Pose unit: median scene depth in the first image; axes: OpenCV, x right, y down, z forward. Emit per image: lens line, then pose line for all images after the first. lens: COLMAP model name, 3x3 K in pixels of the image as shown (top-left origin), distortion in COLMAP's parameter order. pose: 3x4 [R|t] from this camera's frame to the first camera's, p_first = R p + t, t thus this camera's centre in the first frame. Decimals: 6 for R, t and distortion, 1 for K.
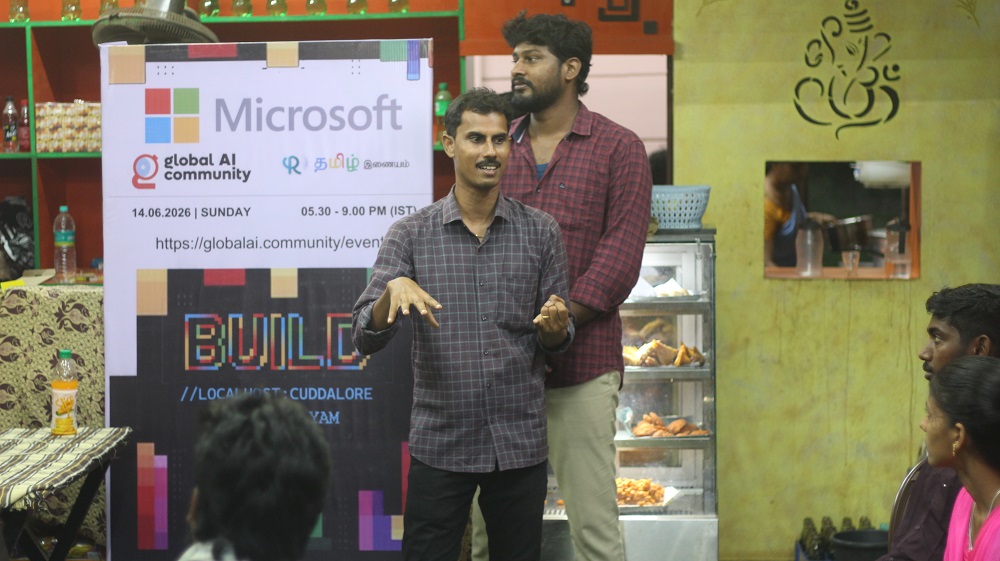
lens RADIAL K [[2268.5, 0, 502.3], [0, 2268.5, 280.0], [0, 0, 1]] dist [-0.079291, 0.000000]
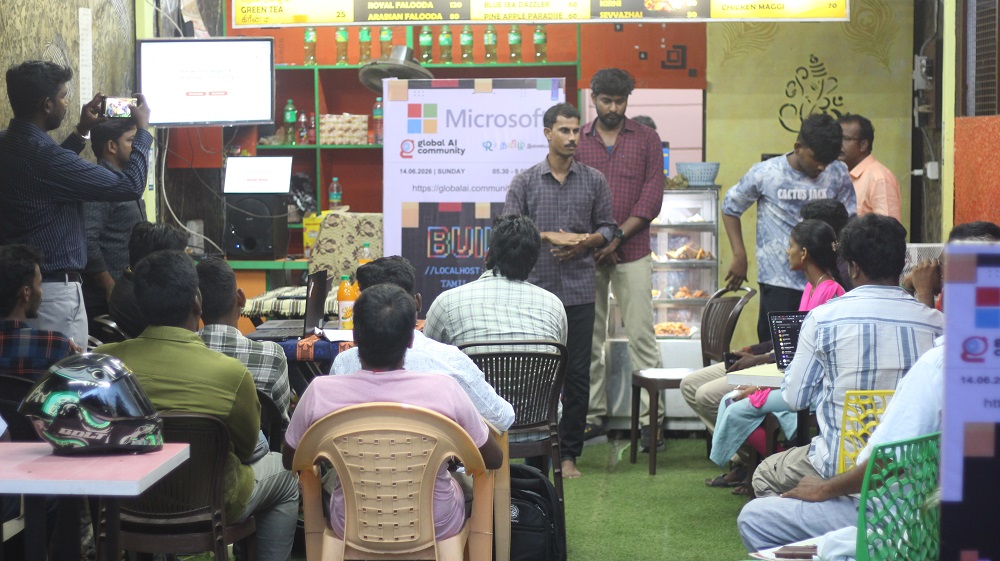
lens RADIAL K [[2268.5, 0, 498.8], [0, 2268.5, 281.9], [0, 0, 1]] dist [-0.079291, 0.000000]
pose [[0.998981, 0.012582, -0.043347, -0.003091], [-0.013363, 0.999753, -0.017771, 0.089588], [0.043113, 0.018333, 0.998902, -0.810696]]
